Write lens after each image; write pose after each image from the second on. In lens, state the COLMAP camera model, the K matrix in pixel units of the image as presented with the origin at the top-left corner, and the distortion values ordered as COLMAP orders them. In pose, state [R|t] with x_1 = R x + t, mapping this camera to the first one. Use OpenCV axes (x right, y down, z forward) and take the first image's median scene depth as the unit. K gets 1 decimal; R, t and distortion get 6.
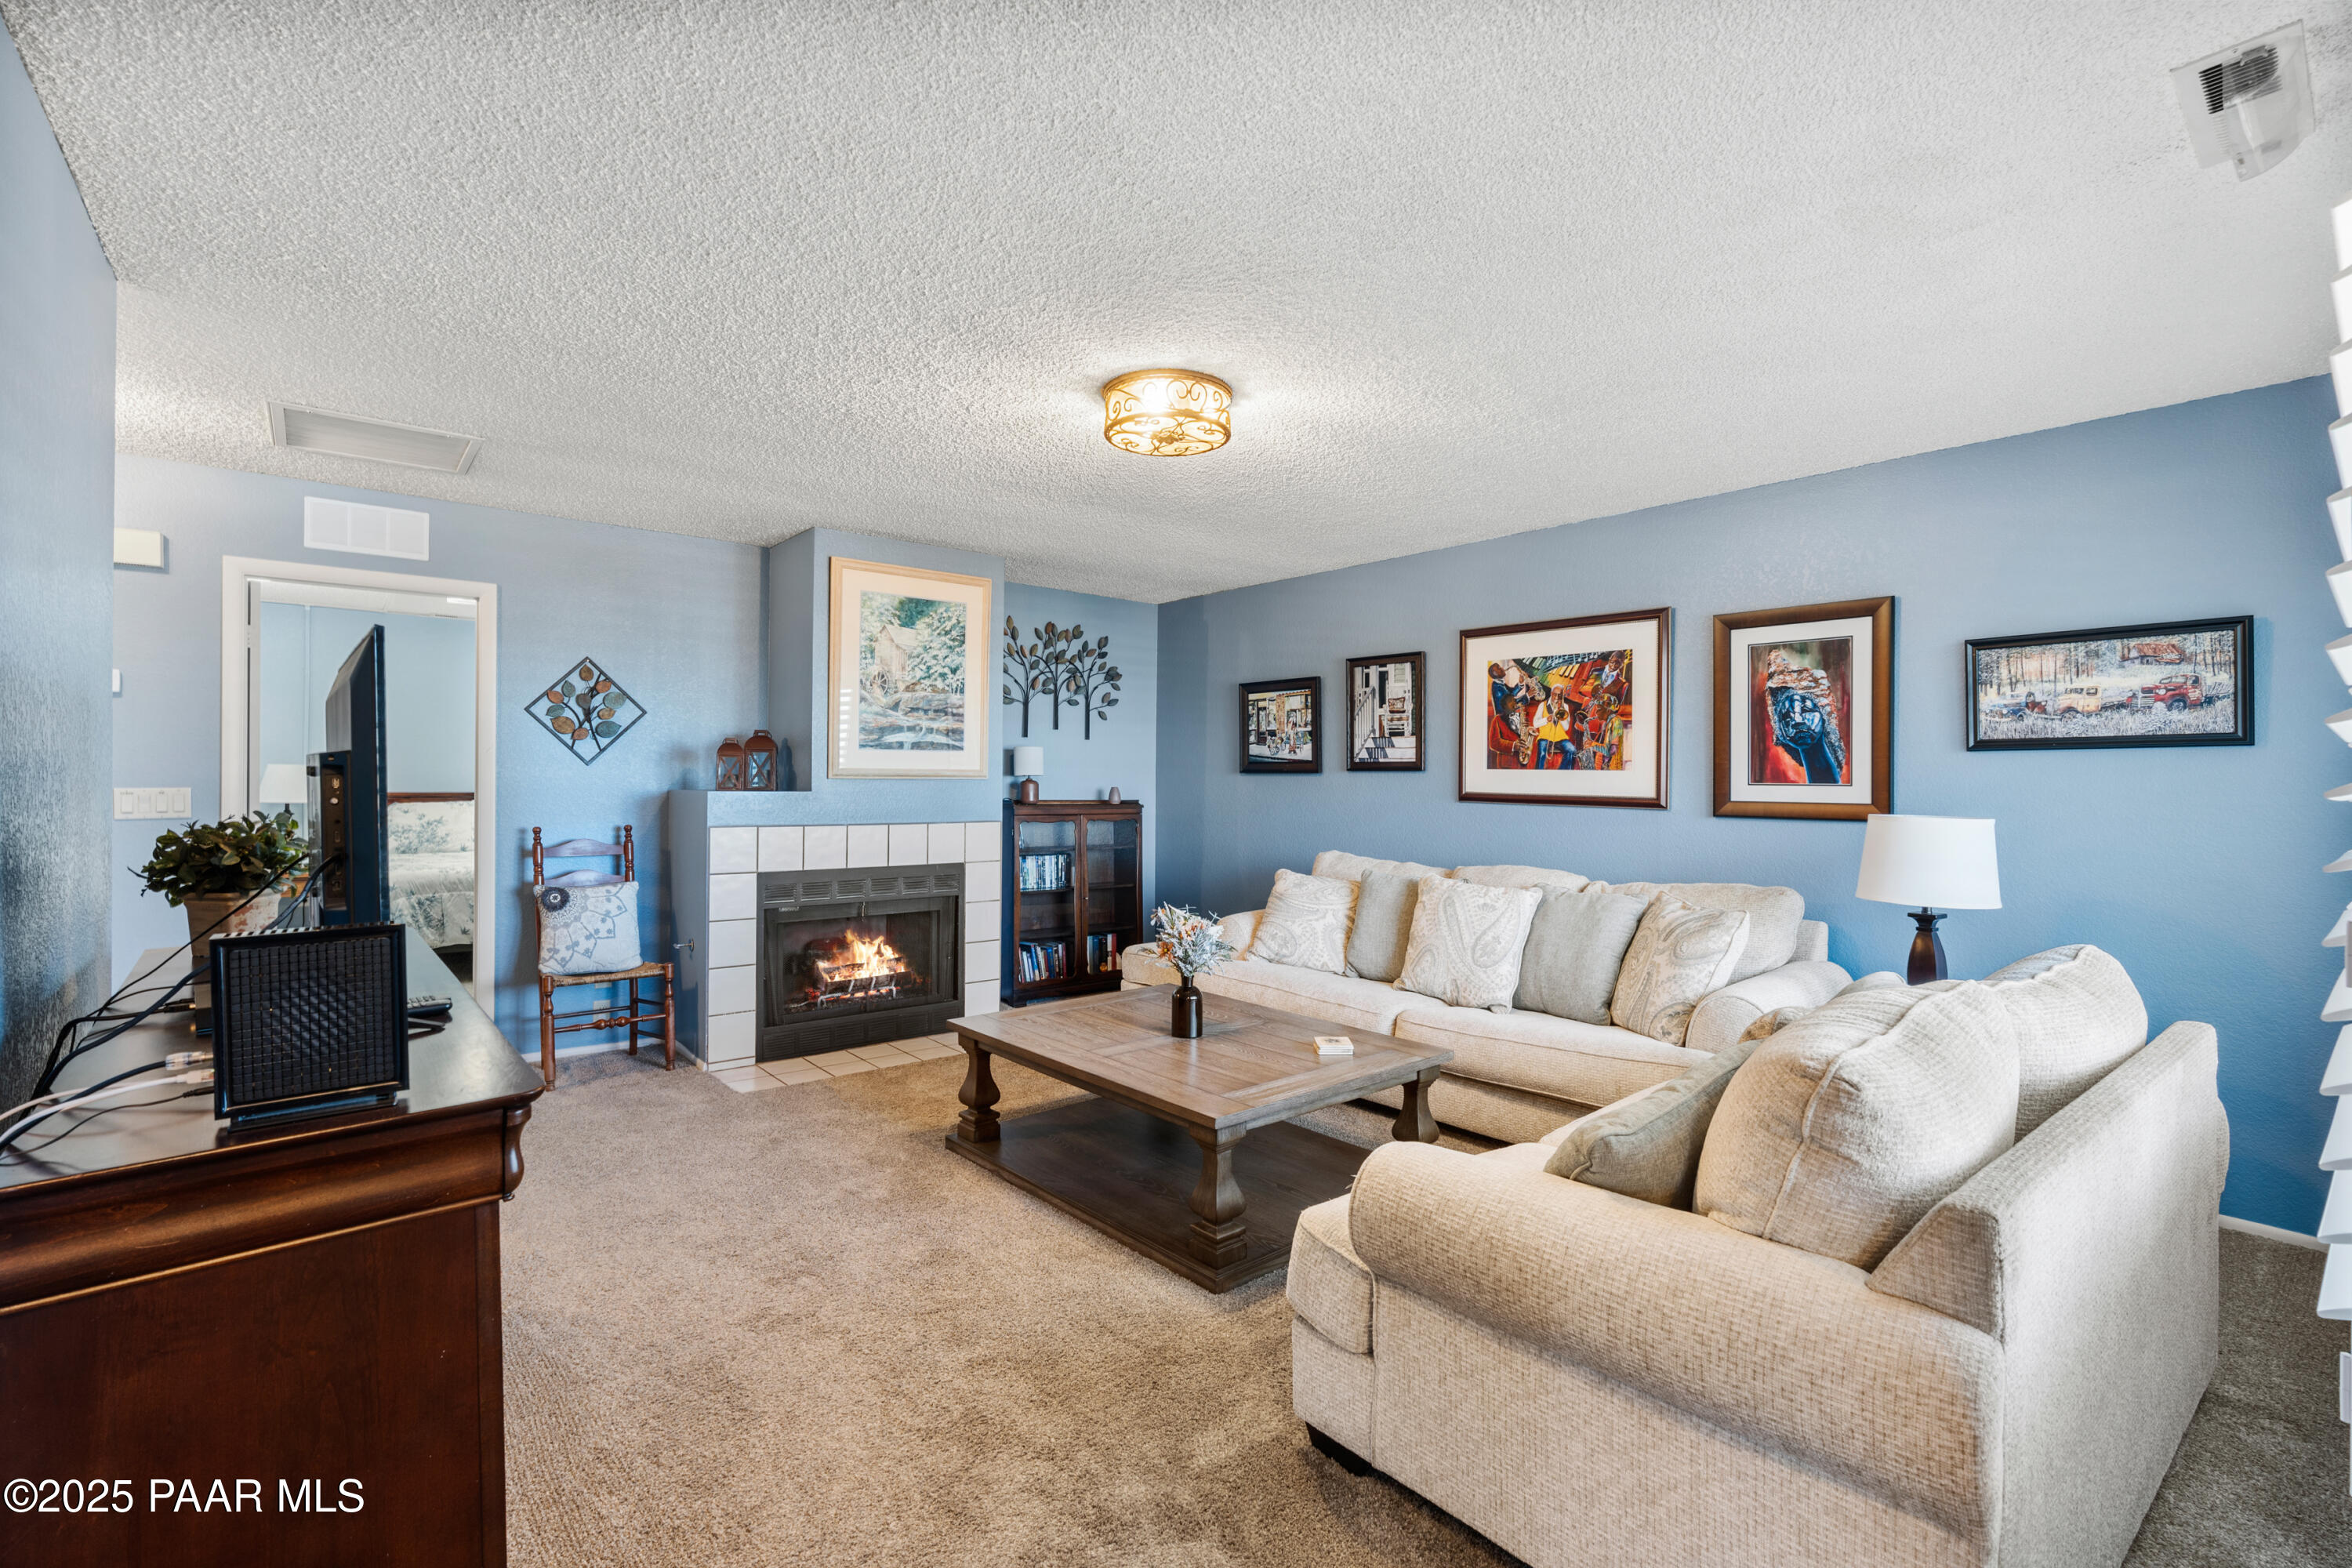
lens RADIAL K [[1064.1, 0, 1171.6], [0, 1064.1, 776.7], [0, 0, 1]] dist [-0.003728, 0.003506]
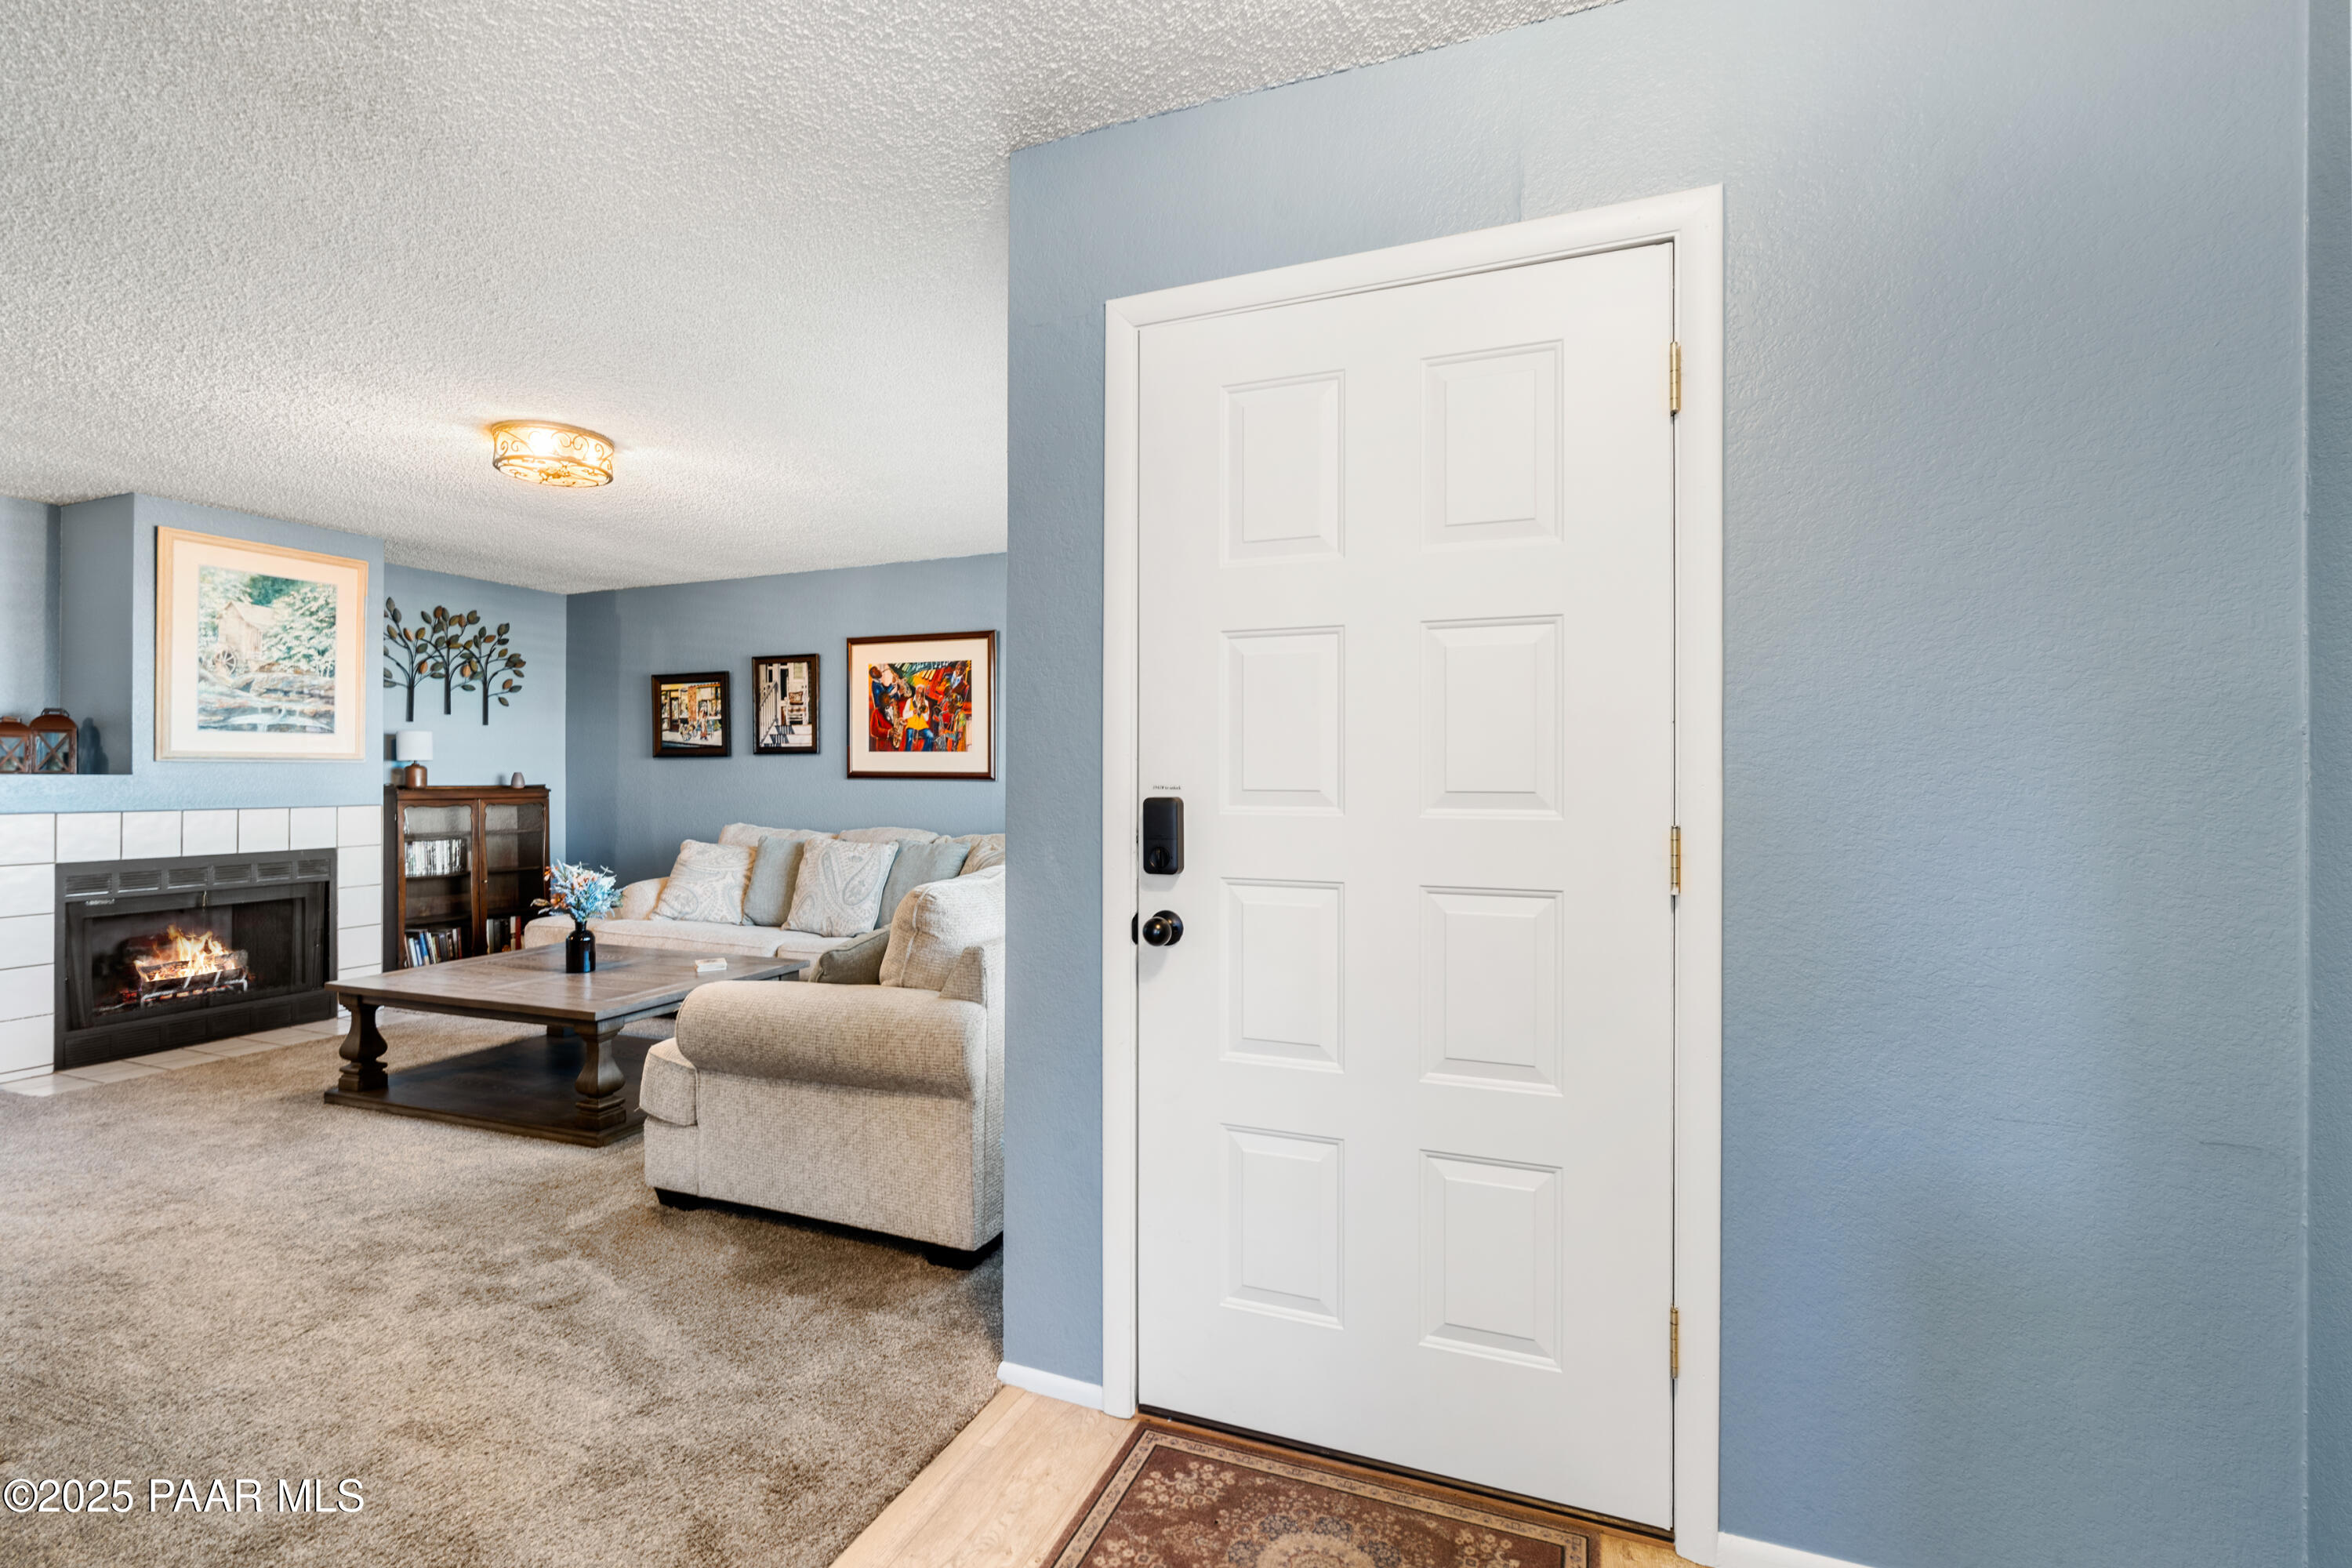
lens RADIAL K [[1064.1, 0, 1177.9], [0, 1064.1, 768.3], [0, 0, 1]] dist [-0.003728, 0.003506]
pose [[0.881642, -0.006814, 0.471870, 0.035151], [0.007925, 0.999969, -0.000367, 0.017460], [-0.471852, 0.004063, 0.881668, -0.293188]]
